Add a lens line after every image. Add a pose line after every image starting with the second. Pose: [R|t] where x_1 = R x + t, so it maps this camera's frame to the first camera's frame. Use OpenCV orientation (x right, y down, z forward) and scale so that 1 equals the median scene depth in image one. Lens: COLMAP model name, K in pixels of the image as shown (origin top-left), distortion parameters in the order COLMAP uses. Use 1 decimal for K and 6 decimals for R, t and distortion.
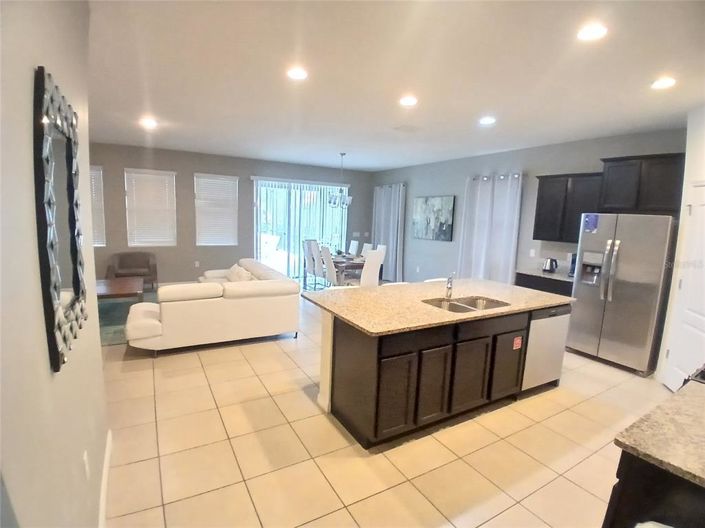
lens RADIAL K [[355.5, 0, 345.3], [0, 355.5, 265.8], [0, 0, 1]] dist [0.001088, -0.045839]
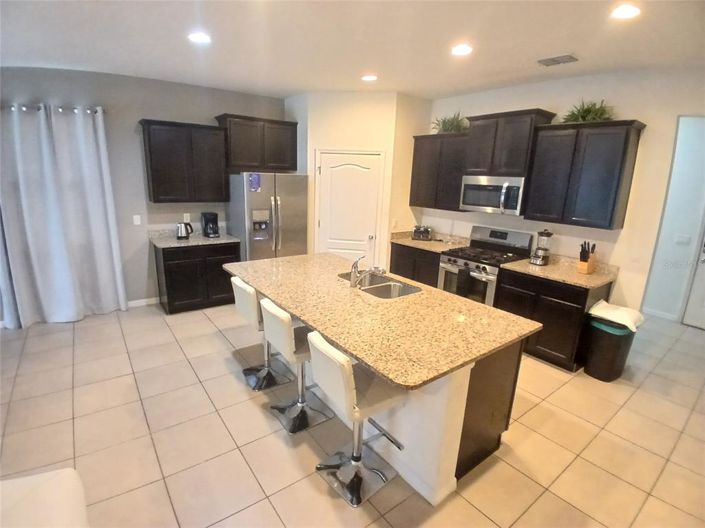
lens RADIAL K [[355.5, 0, 345.3], [0, 355.5, 265.8], [0, 0, 1]] dist [0.001088, -0.045839]
pose [[-0.127008, -0.279221, 0.951790, -0.318832], [0.100412, 0.951012, 0.292392, -0.134343], [-0.986806, 0.132707, -0.092749, 0.709028]]
